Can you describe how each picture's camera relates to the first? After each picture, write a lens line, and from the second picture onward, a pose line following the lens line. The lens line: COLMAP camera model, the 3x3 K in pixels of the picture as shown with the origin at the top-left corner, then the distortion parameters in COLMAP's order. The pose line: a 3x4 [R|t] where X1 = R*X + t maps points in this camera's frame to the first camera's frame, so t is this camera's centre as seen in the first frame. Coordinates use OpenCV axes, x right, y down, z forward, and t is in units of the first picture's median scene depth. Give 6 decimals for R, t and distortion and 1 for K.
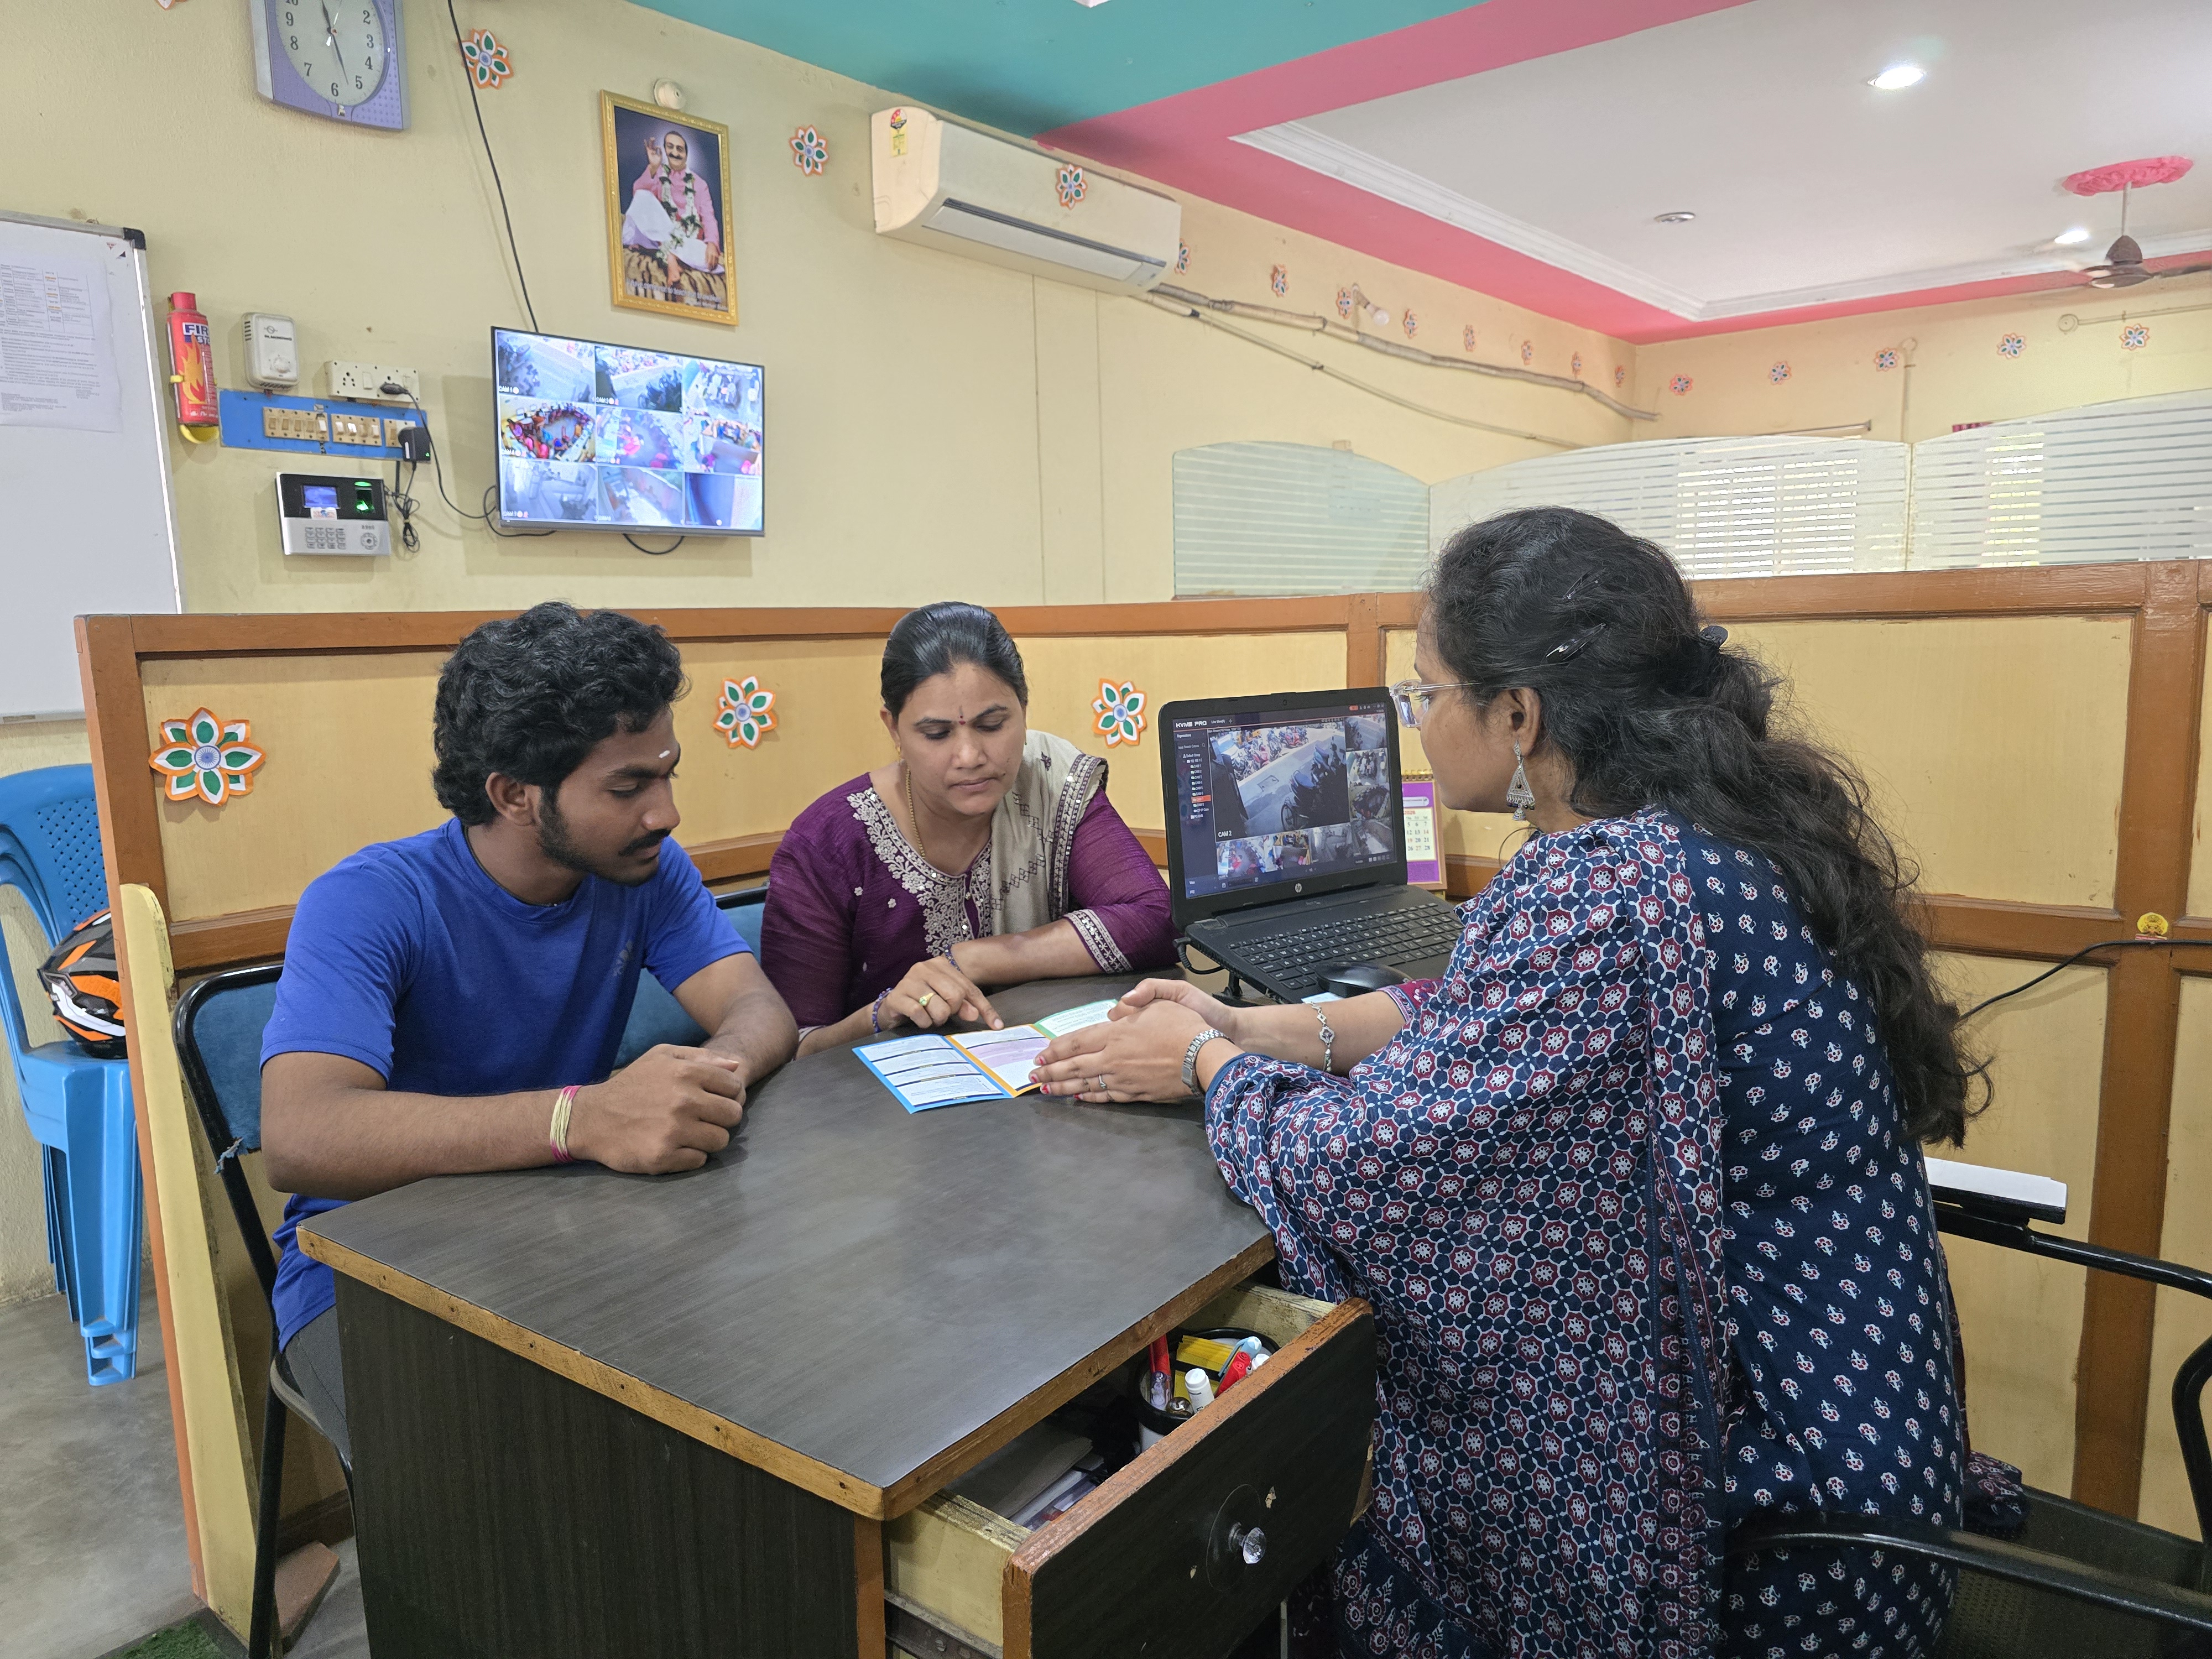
lens RADIAL K [[1490.4, 0, 1108.1], [0, 1490.4, 825.0], [0, 0, 1]] dist [0.023489, -0.009554]
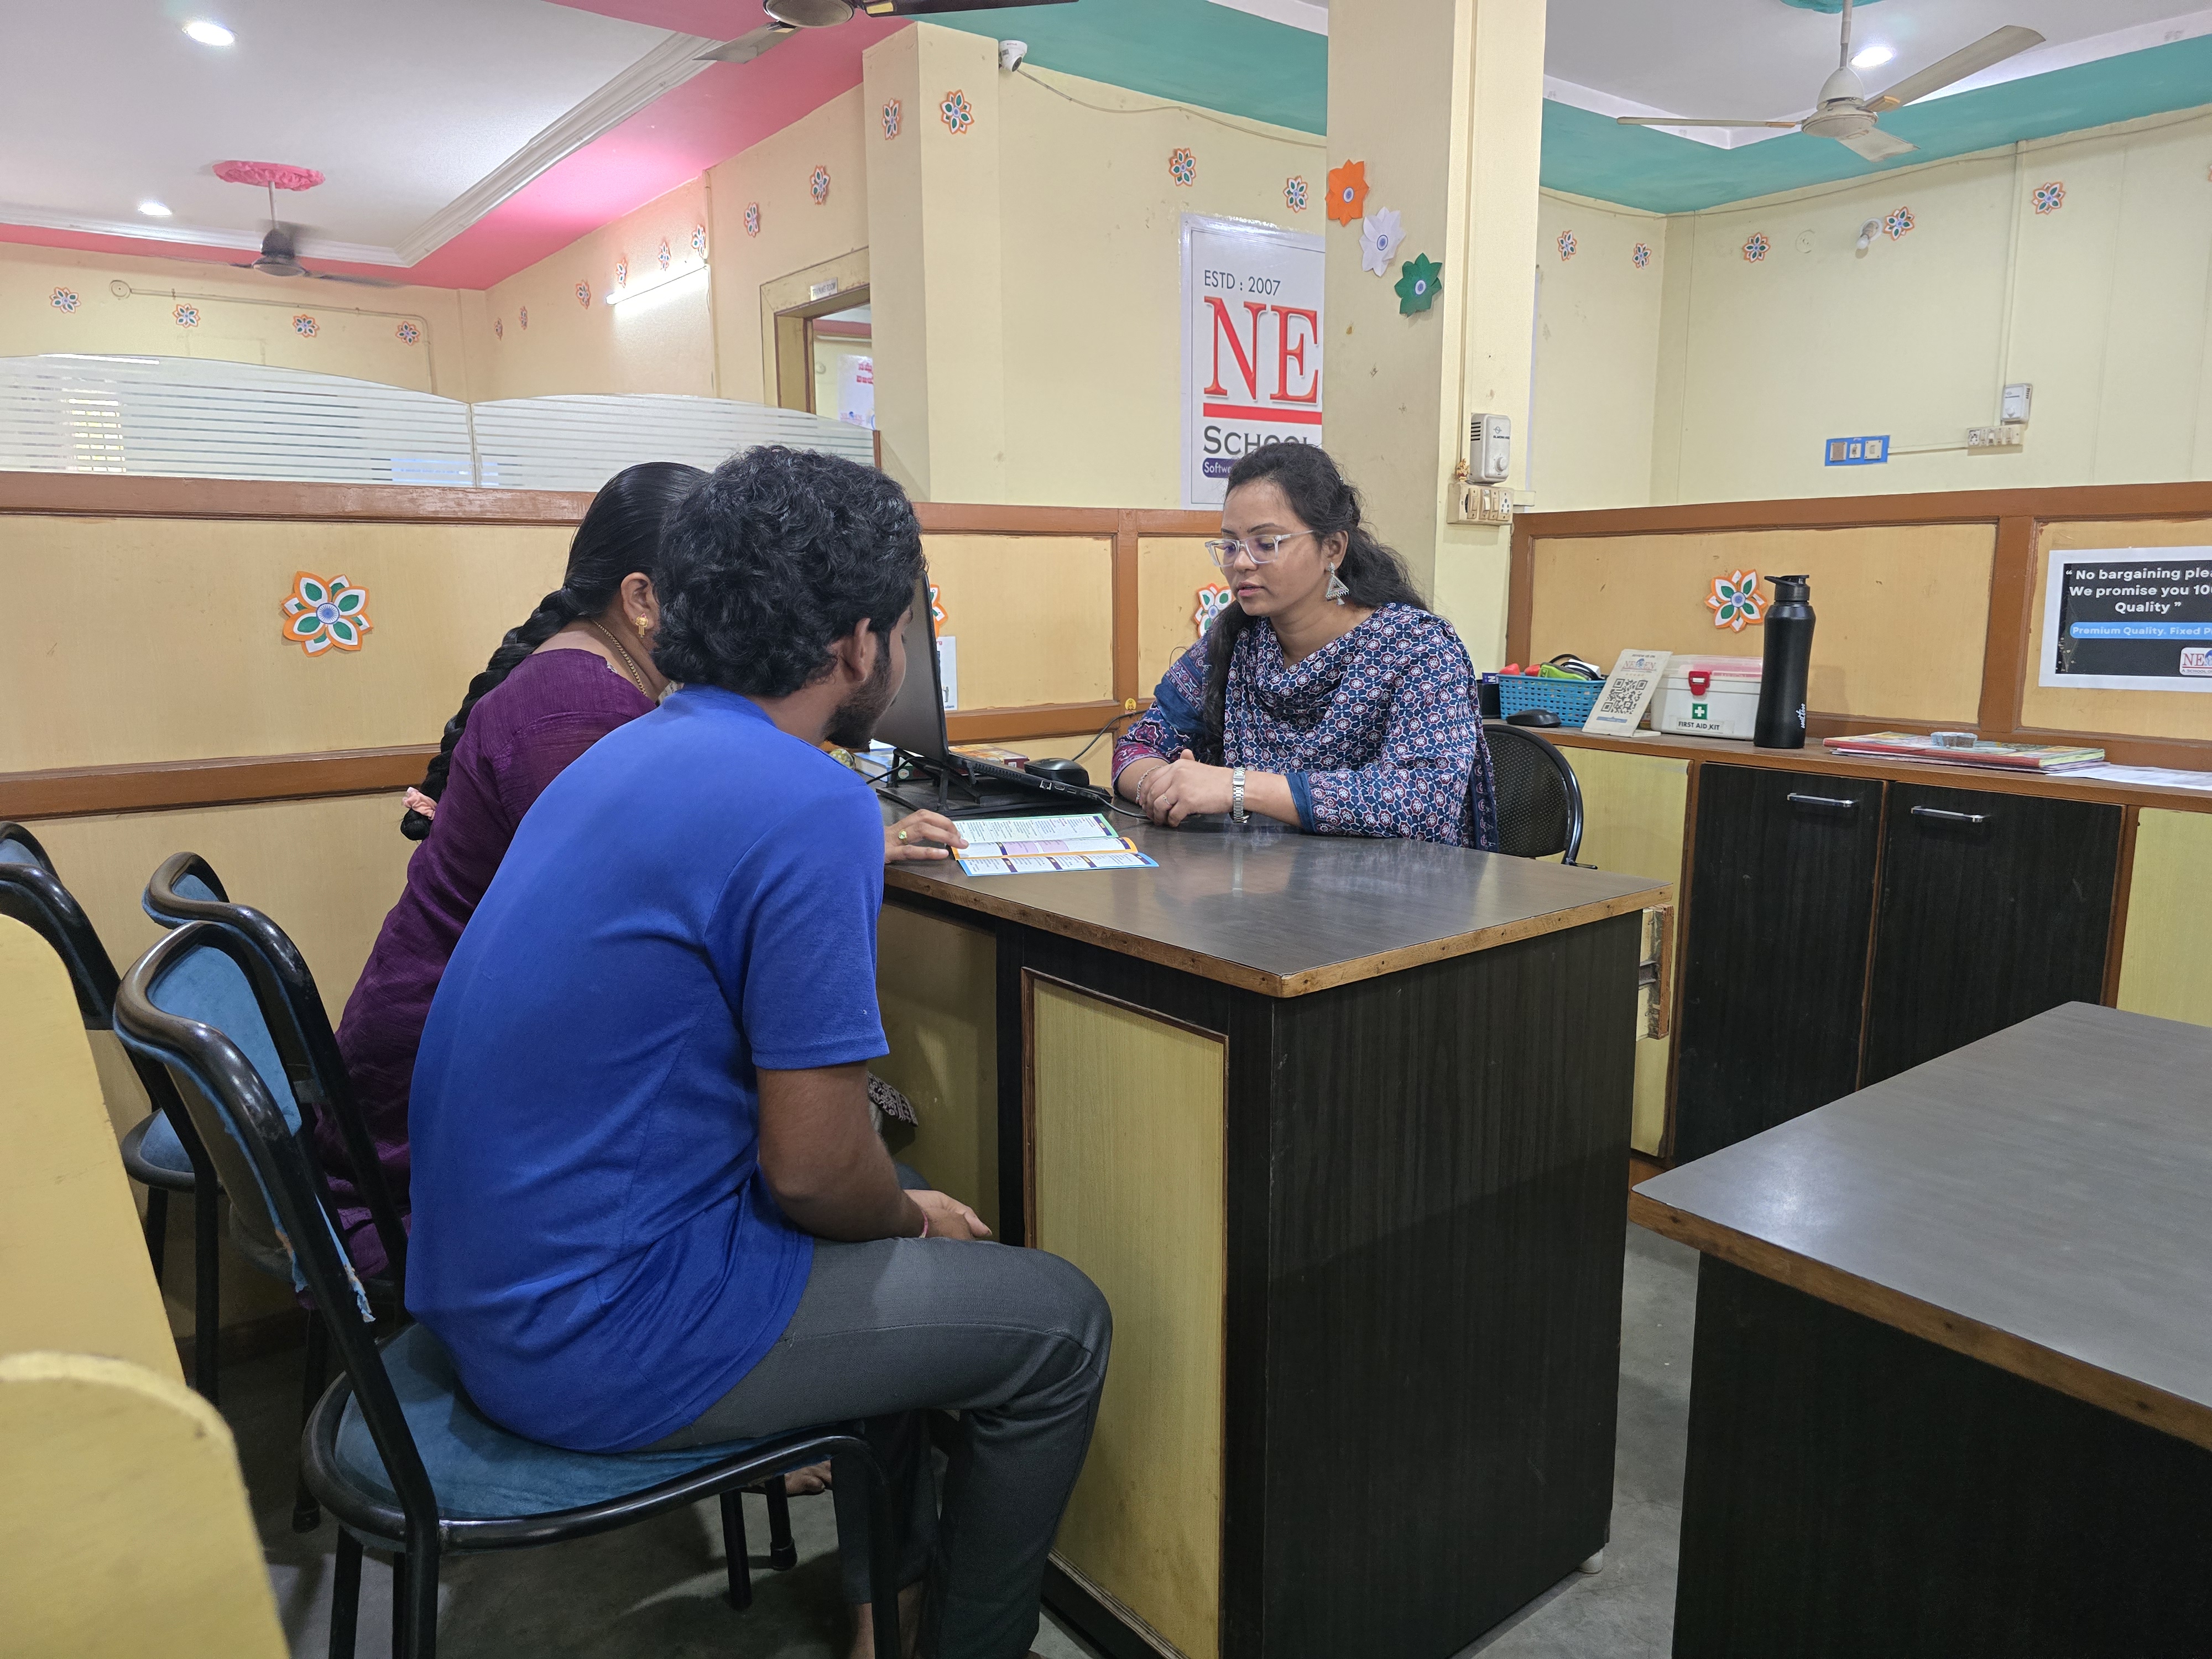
lens RADIAL K [[1490.4, 0, 1115.4], [0, 1490.4, 835.8], [0, 0, 1]] dist [0.023489, -0.009554]
pose [[0.244688, -0.141394, 0.959237, -0.721351], [0.125596, 0.985597, 0.113242, 0.009293], [-0.961433, 0.092768, 0.258923, 0.359396]]
